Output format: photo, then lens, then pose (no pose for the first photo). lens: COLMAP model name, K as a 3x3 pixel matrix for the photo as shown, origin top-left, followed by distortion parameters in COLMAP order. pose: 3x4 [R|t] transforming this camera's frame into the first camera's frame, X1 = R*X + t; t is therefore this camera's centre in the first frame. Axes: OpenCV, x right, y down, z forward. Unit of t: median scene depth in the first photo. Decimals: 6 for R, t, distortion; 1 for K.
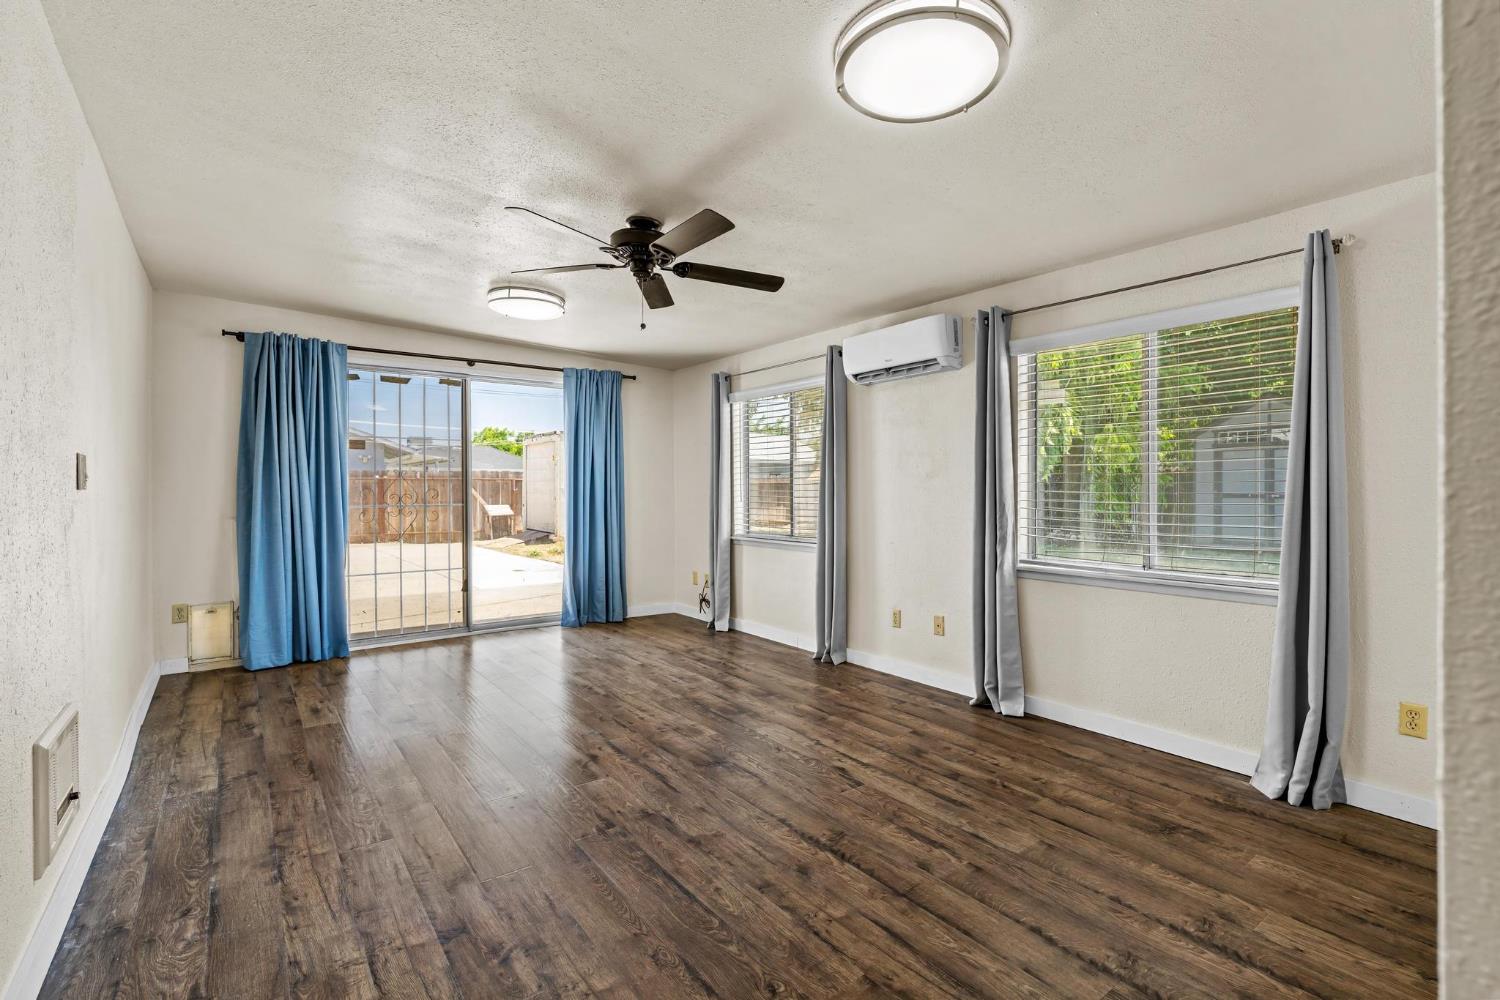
lens RADIAL K [[682.4, 0, 753.0], [0, 682.4, 498.4], [0, 0, 1]] dist [-0.000461, 0.000075]
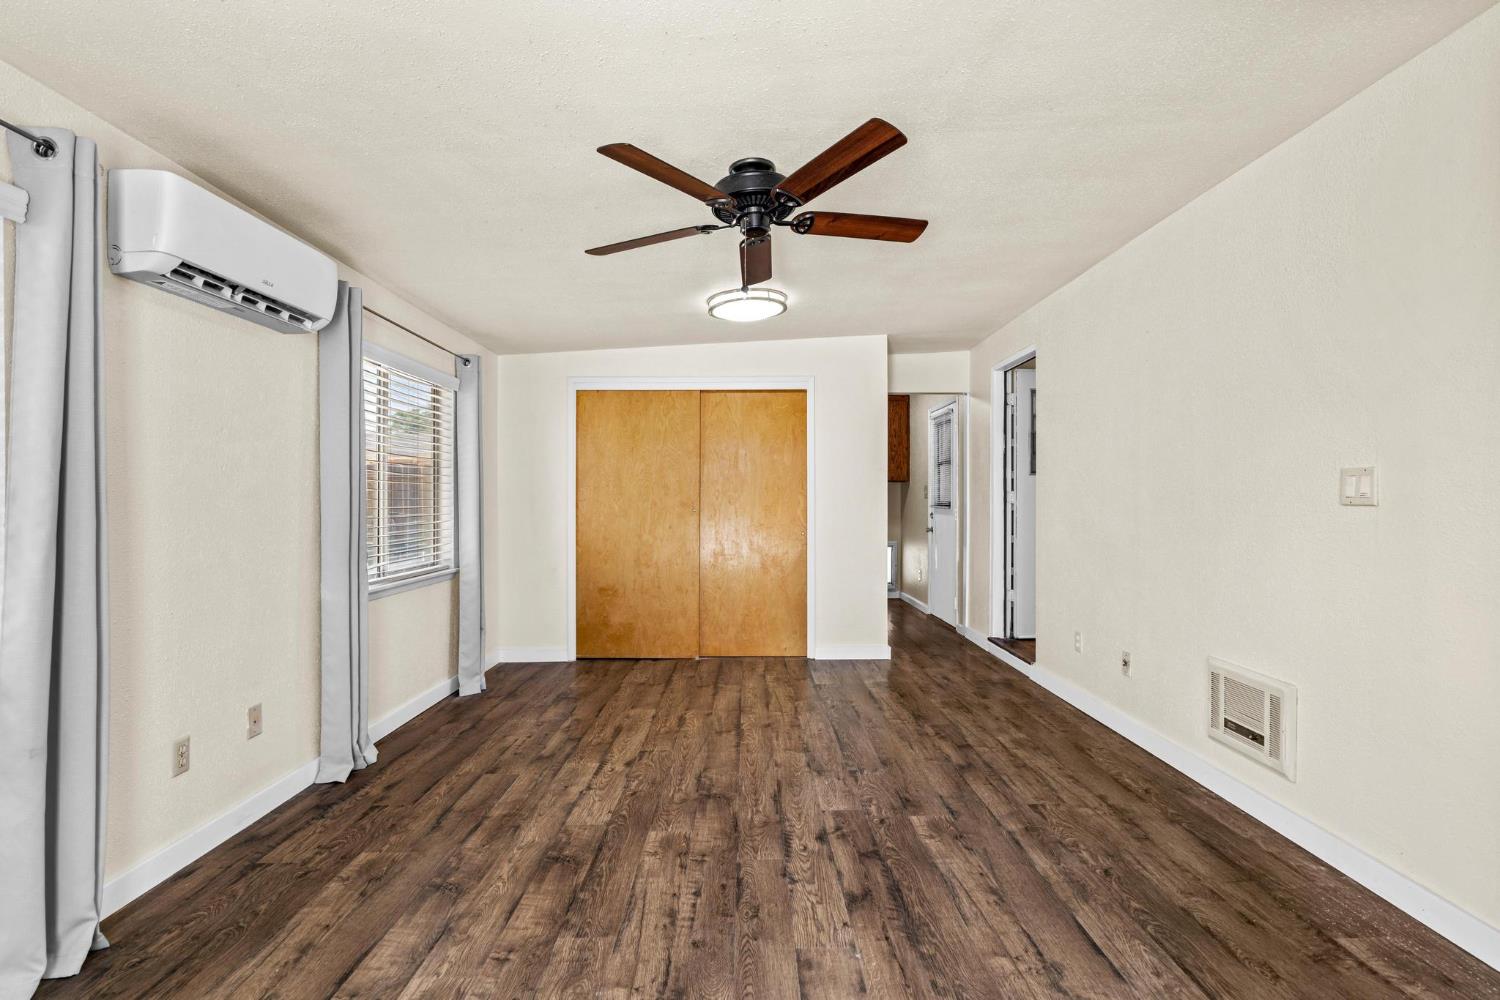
lens RADIAL K [[682.4, 0, 751.5], [0, 682.4, 499.1], [0, 0, 1]] dist [-0.000461, 0.000075]
pose [[-0.802374, 0.003622, 0.596811, -0.658807], [0.009465, 0.999933, 0.006657, -0.024453], [-0.596747, 0.010990, -0.802354, 1.716959]]
